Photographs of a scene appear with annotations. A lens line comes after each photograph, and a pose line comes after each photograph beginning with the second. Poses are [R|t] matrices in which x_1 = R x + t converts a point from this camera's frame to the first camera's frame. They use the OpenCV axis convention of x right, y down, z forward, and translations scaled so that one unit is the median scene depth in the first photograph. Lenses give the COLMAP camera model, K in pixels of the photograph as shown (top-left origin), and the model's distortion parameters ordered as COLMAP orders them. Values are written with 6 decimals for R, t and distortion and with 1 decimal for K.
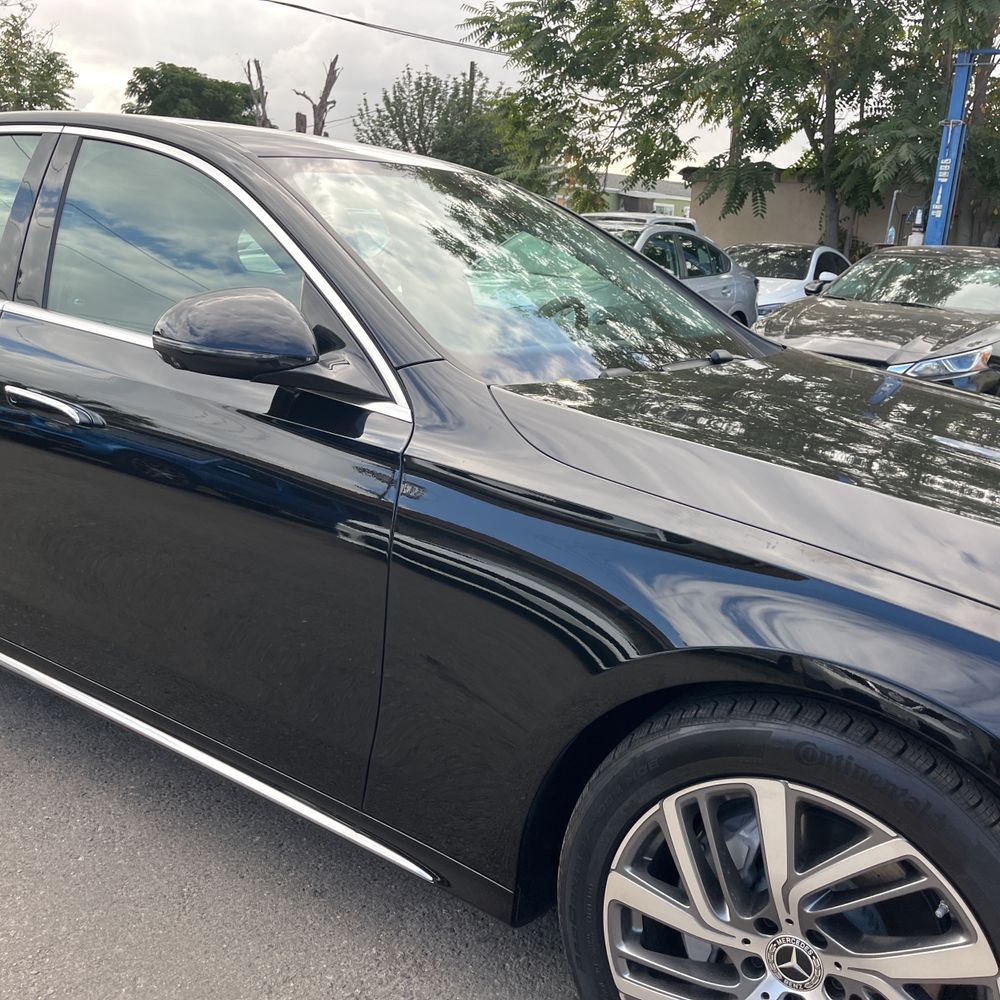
lens RADIAL K [[1021.5, 0, 500.6], [0, 1021.5, 511.8], [0, 0, 1]] dist [0.044377, -0.062585]
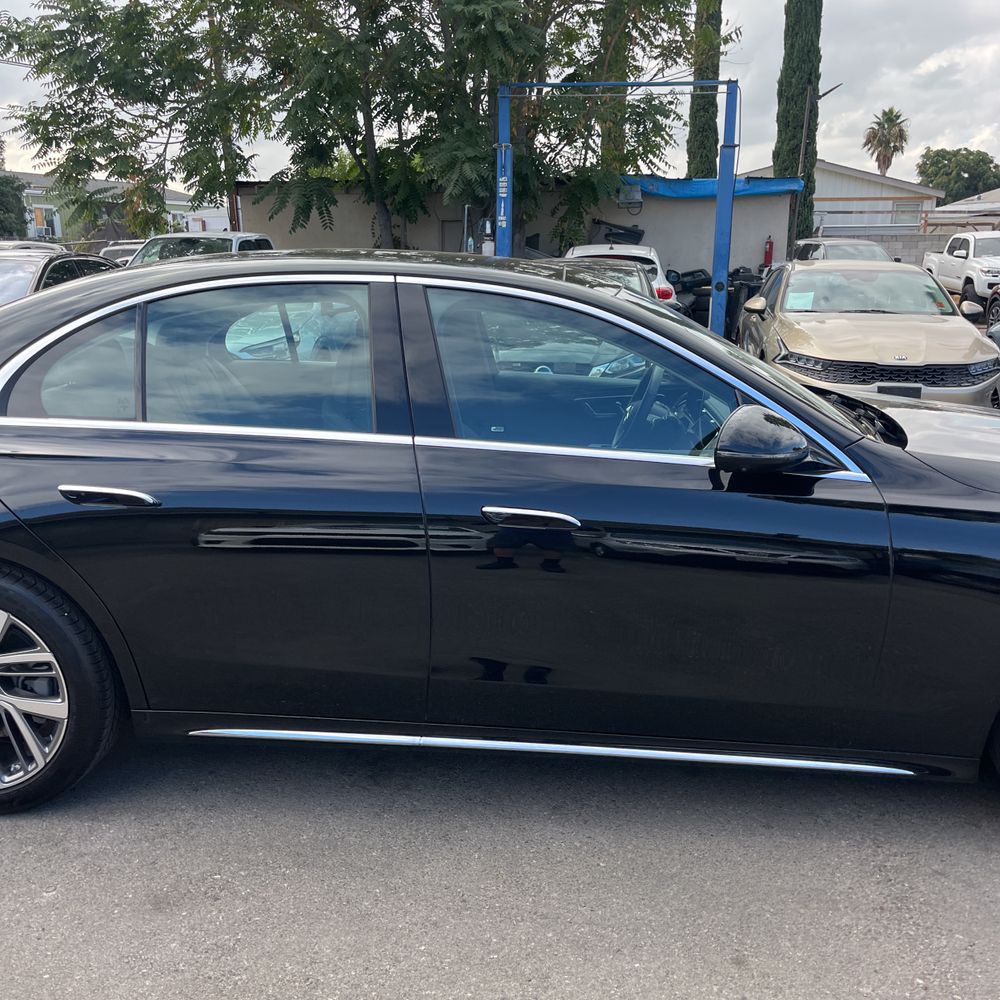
lens RADIAL K [[1021.5, 0, 500.6], [0, 1021.5, 511.8], [0, 0, 1]] dist [0.044377, -0.062585]
pose [[0.868129, -0.177260, 0.463607, -0.170266], [0.173721, 0.983487, 0.050735, -0.028836], [-0.464944, 0.036494, 0.884587, -0.011158]]
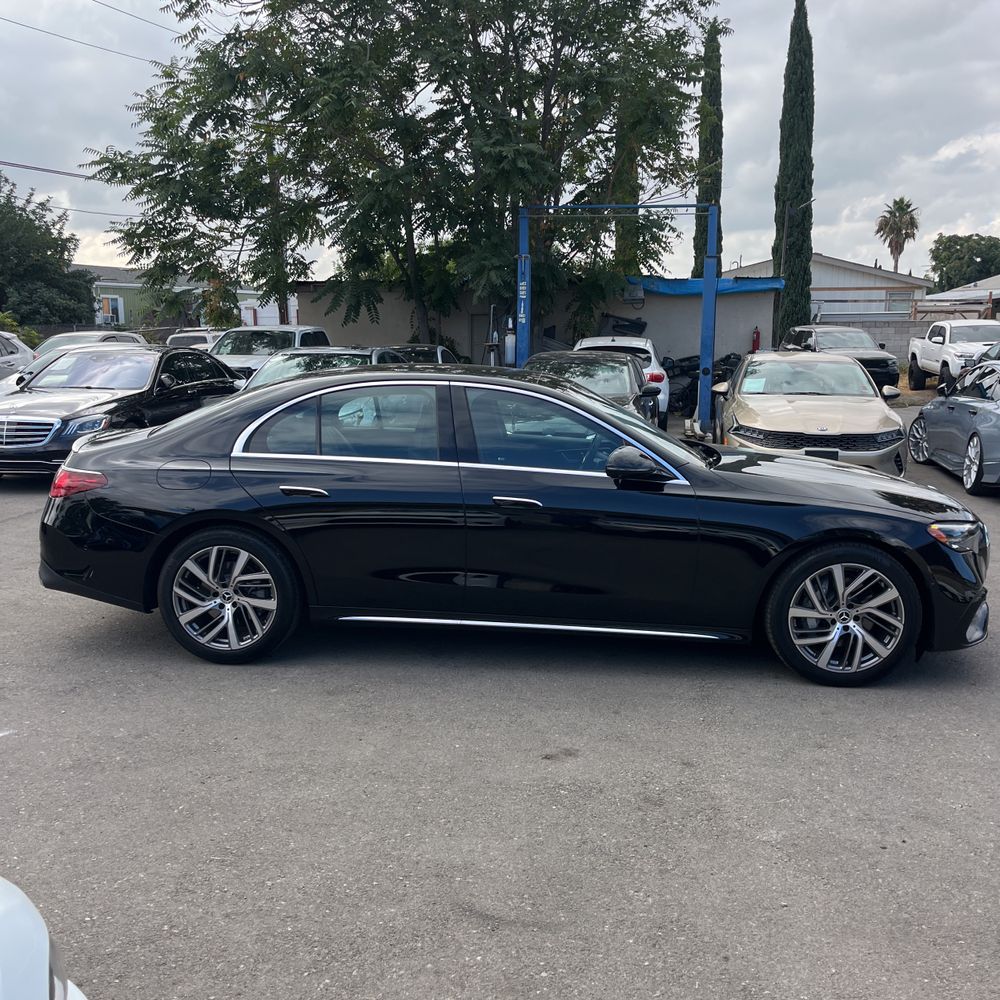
lens RADIAL K [[1021.5, 0, 500.6], [0, 1021.5, 511.8], [0, 0, 1]] dist [0.044377, -0.062585]
pose [[0.880838, -0.139650, 0.452352, -0.258519], [0.169924, 0.985094, -0.026764, -0.003168], [-0.441871, 0.100440, 0.891438, -0.187511]]
